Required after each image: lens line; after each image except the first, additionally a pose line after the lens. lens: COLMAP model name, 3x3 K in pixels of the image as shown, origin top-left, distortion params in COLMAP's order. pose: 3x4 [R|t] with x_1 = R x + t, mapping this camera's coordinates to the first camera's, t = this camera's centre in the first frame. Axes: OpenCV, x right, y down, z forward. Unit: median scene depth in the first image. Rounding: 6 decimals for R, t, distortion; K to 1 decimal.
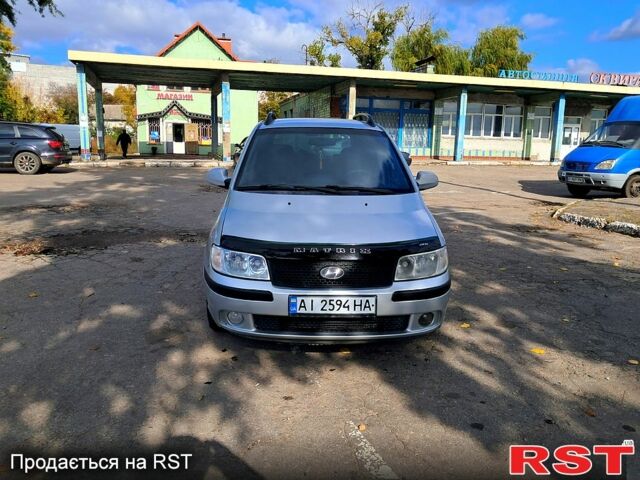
lens RADIAL K [[510.4, 0, 311.1], [0, 510.4, 240.3], [0, 0, 1]] dist [0.008284, 0.013425]
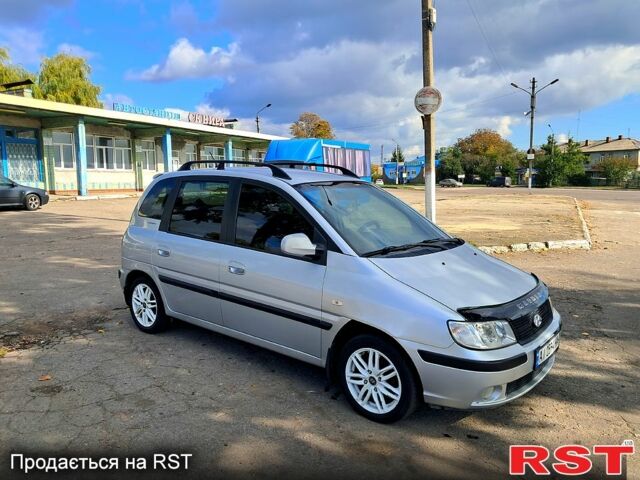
lens RADIAL K [[510.4, 0, 311.1], [0, 510.4, 240.3], [0, 0, 1]] dist [0.008284, 0.013425]
pose [[0.654037, -0.113364, 0.747920, -0.138446], [0.153182, 0.988072, 0.015811, -0.024597], [-0.740791, 0.104226, 0.663601, 0.080192]]
